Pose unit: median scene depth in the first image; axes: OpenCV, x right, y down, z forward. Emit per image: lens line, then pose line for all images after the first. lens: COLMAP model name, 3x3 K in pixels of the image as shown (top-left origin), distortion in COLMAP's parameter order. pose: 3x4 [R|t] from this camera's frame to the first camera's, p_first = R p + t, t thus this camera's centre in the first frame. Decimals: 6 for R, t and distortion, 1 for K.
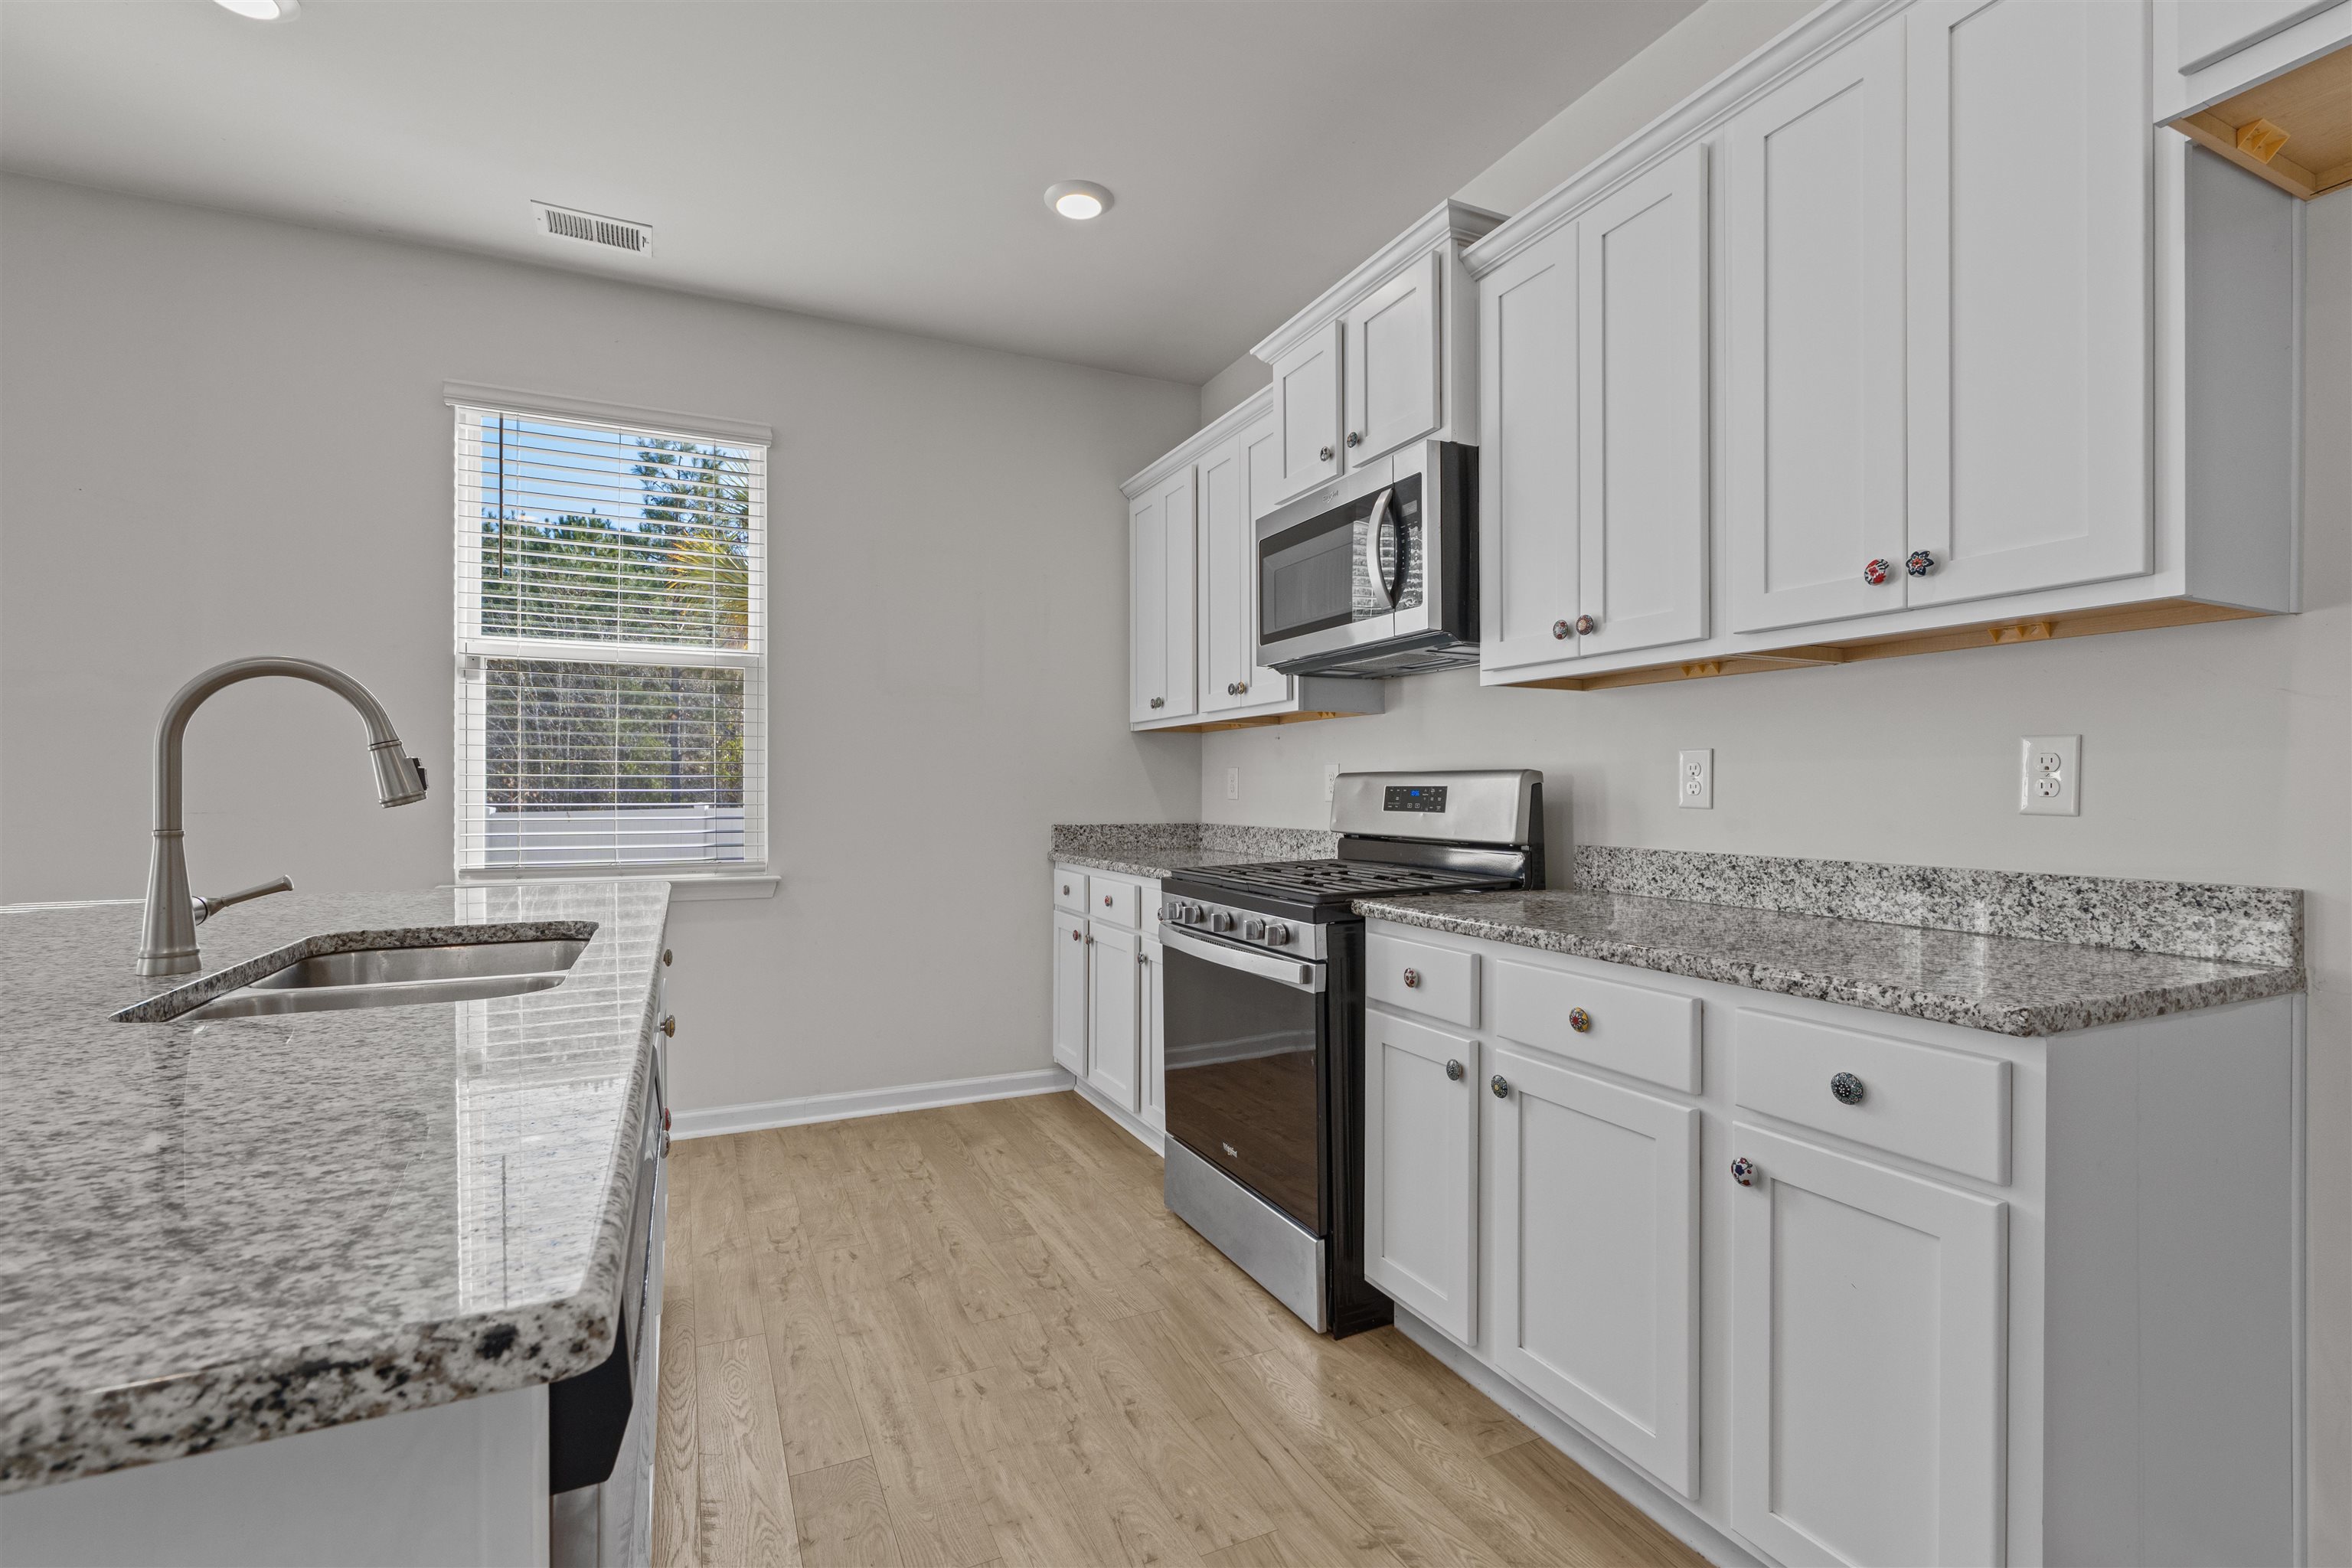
lens RADIAL K [[1059.1, 0, 1177.7], [0, 1059.1, 792.7], [0, 0, 1]] dist [0.001922, 0.000264]
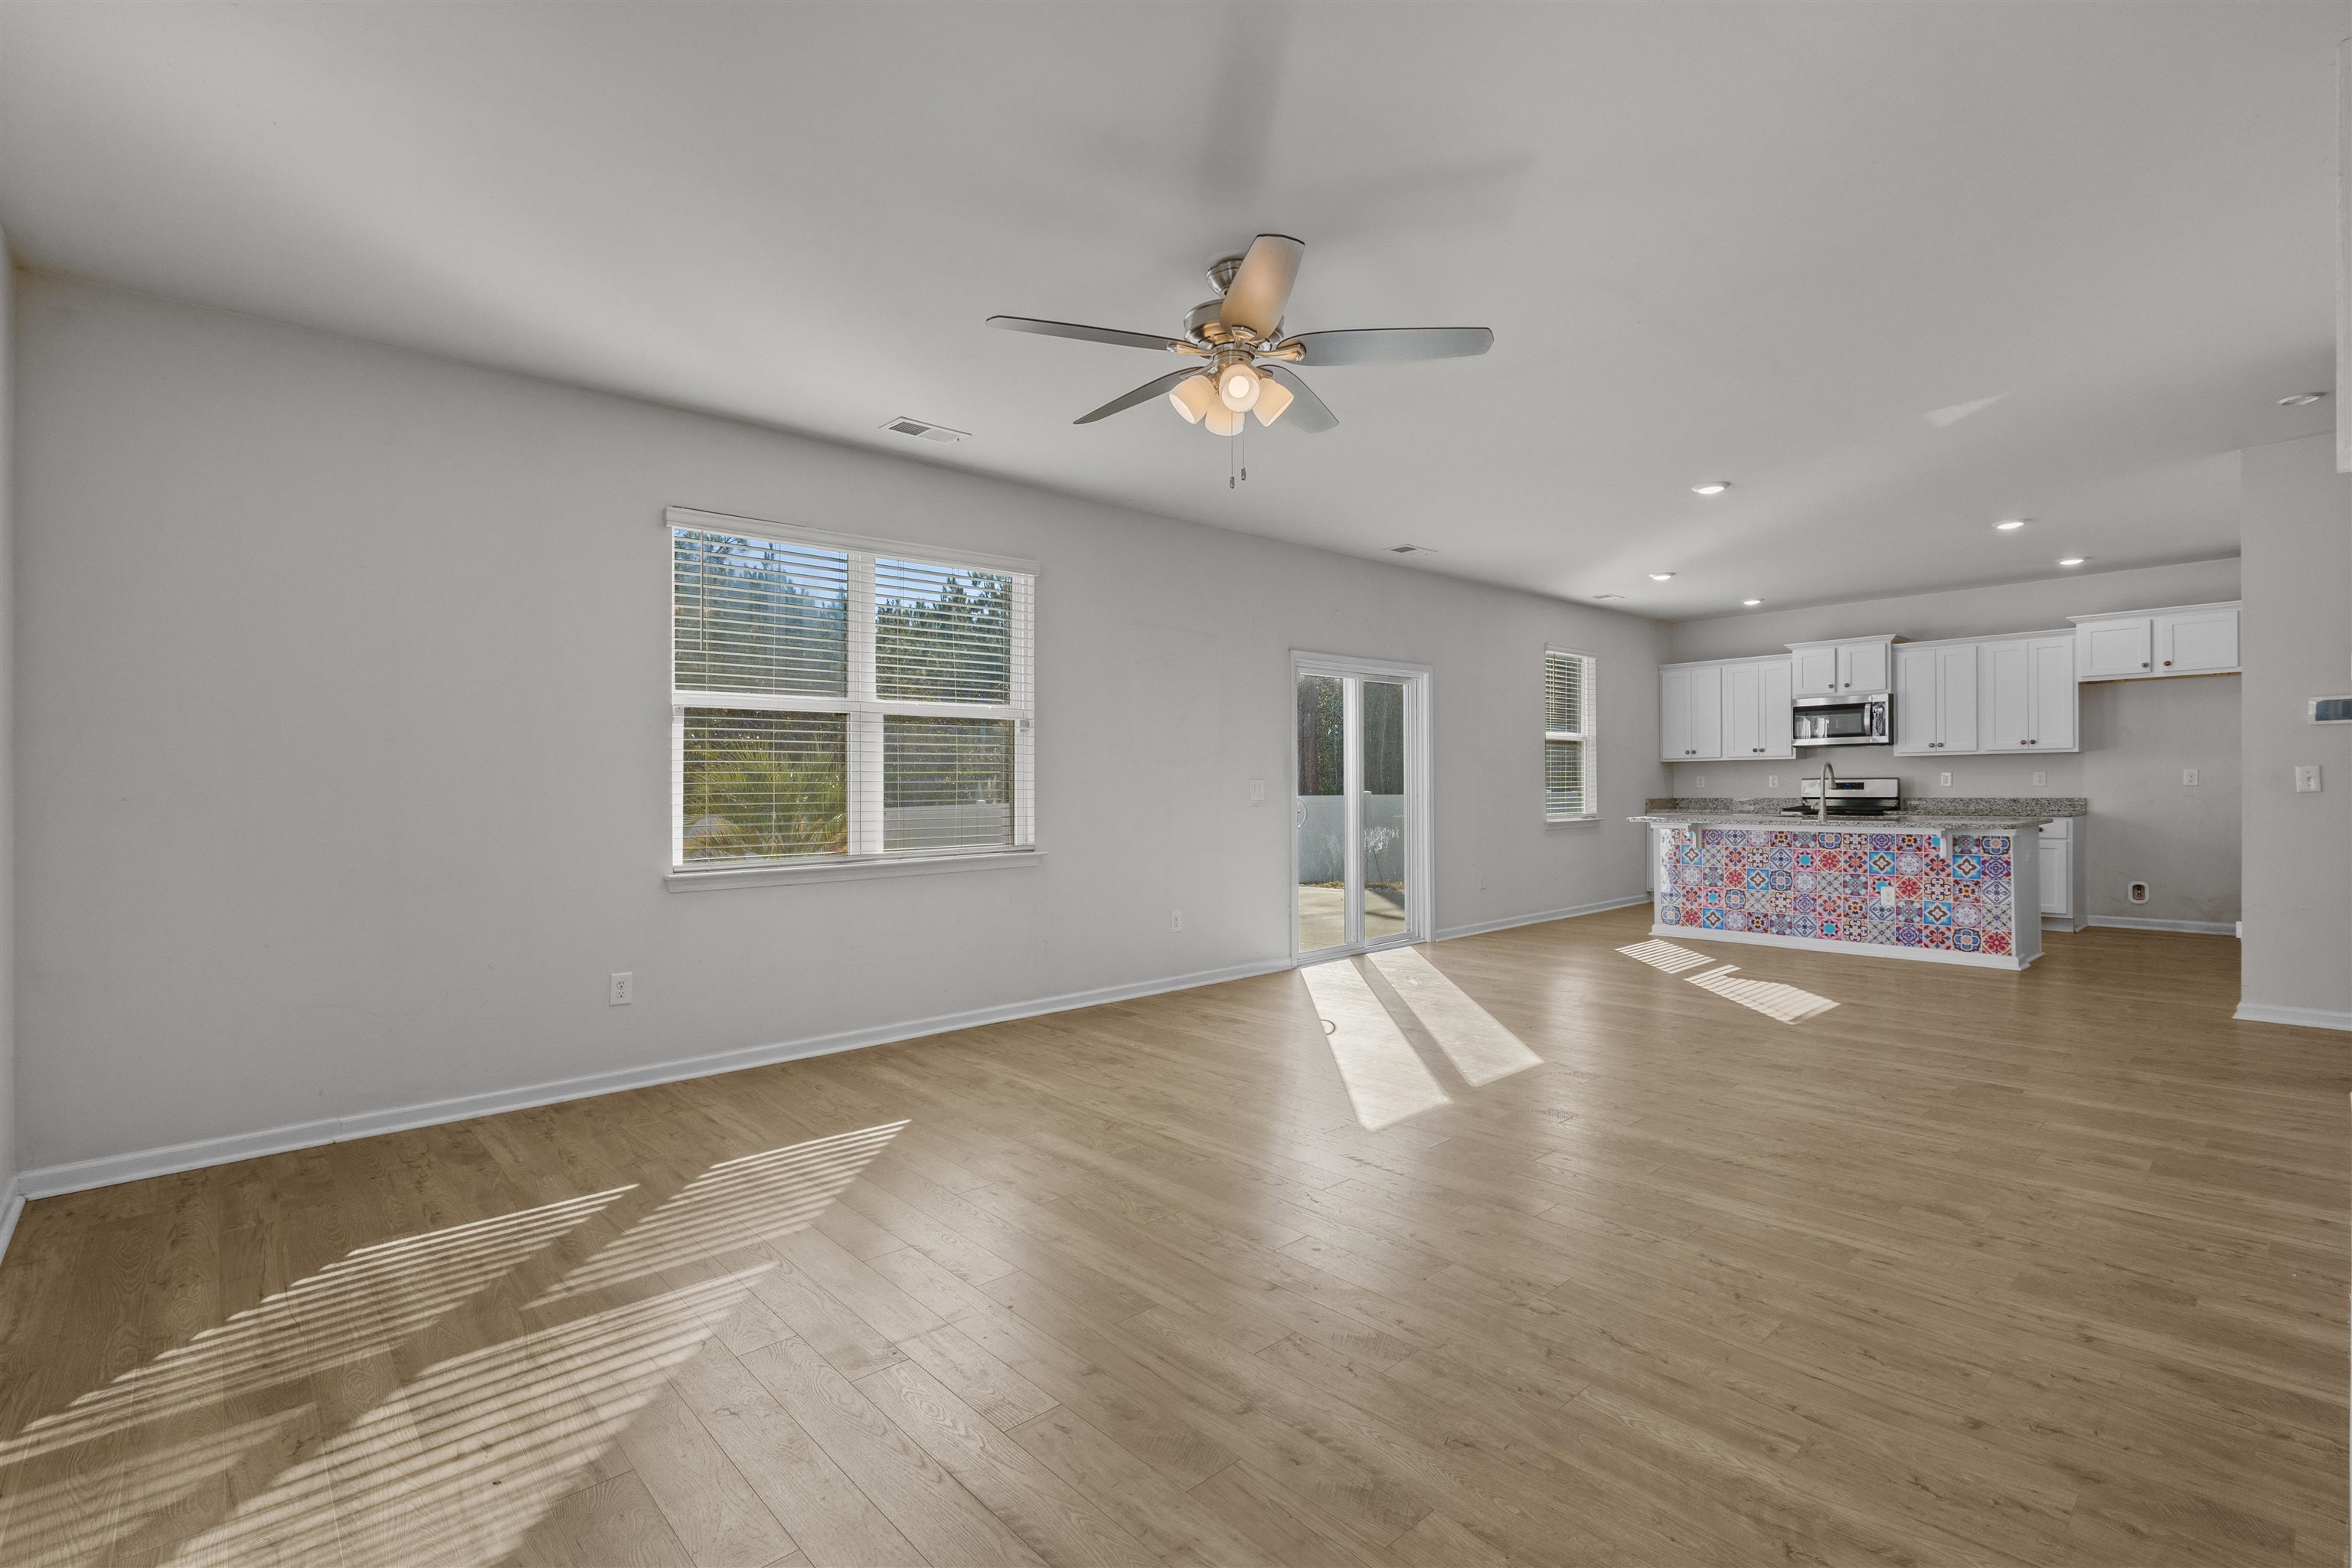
lens RADIAL K [[1081.2, 0, 1178.9], [0, 1081.2, 808.5], [0, 0, 1]] dist [0.001610, 0.000498]
pose [[0.956185, -0.020597, 0.292038, -3.366563], [0.014812, 0.999648, 0.022005, -0.035733], [-0.292388, -0.016715, 0.956154, -2.011737]]
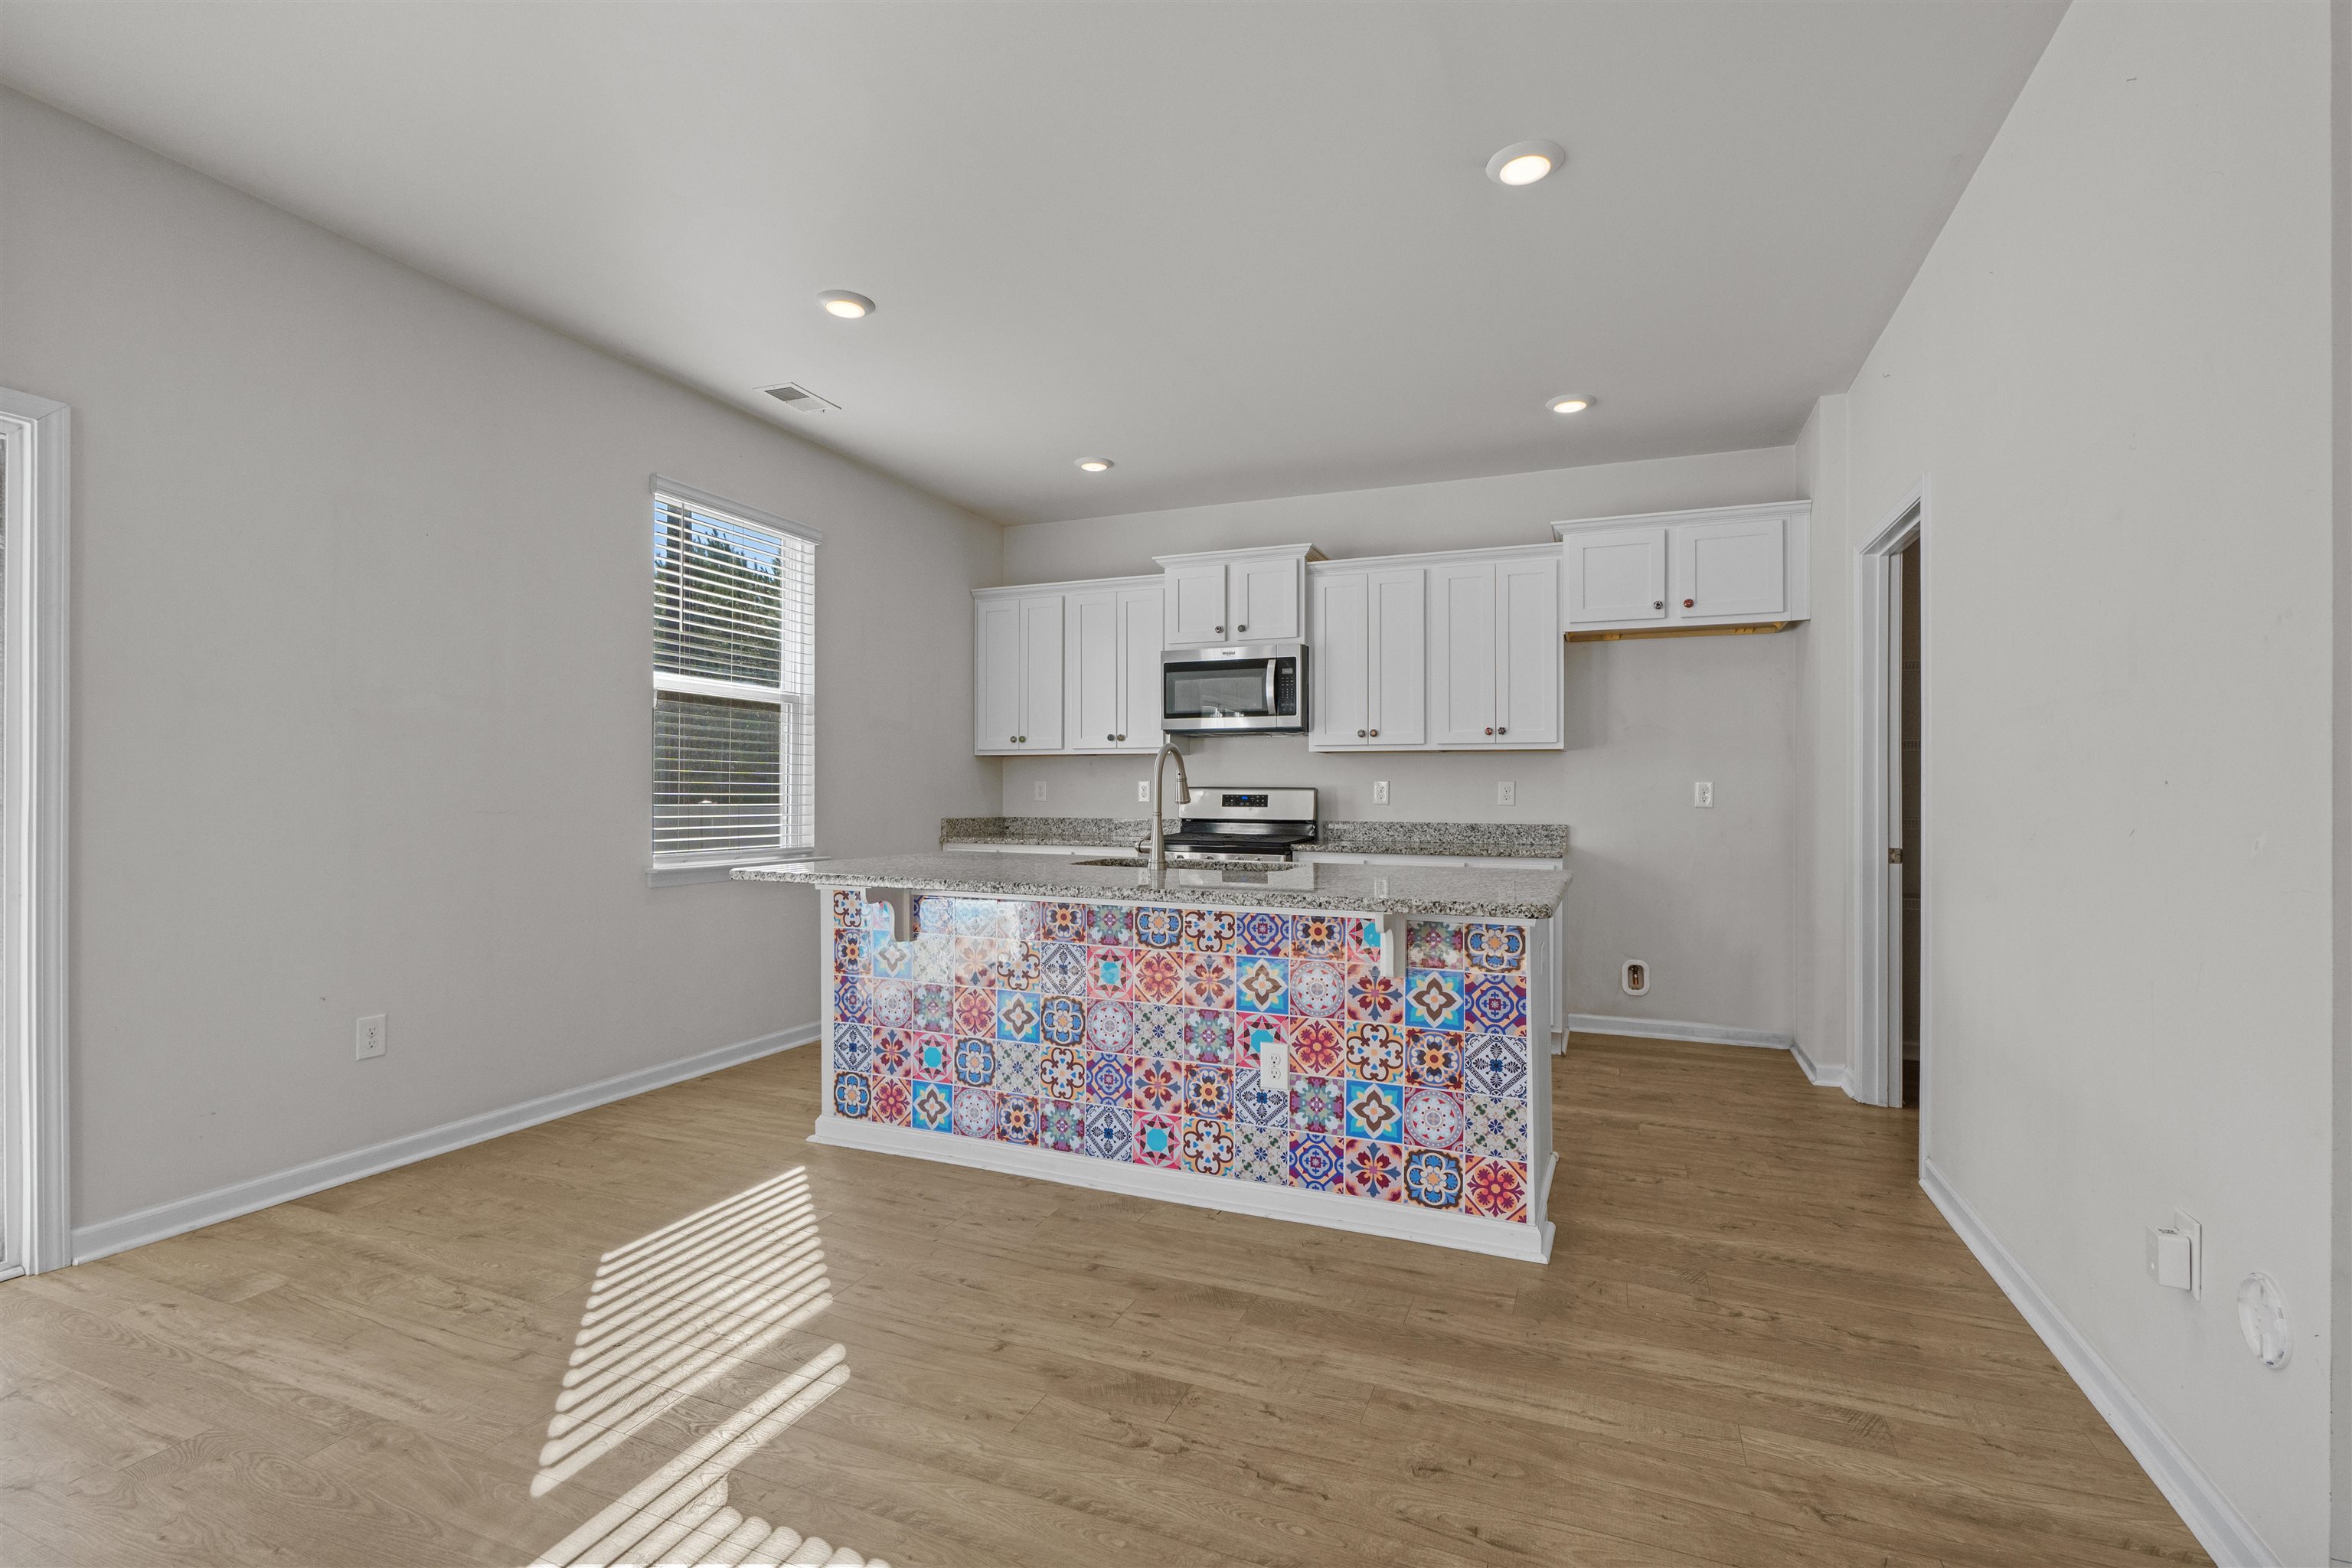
lens RADIAL K [[1081.2, 0, 1178.9], [0, 1081.2, 808.5], [0, 0, 1]] dist [0.001610, 0.000498]
pose [[0.738406, -0.006149, 0.674328, -1.497790], [-0.003068, 0.999917, 0.012477, -0.005828], [-0.674349, -0.011282, 0.738326, -0.534295]]
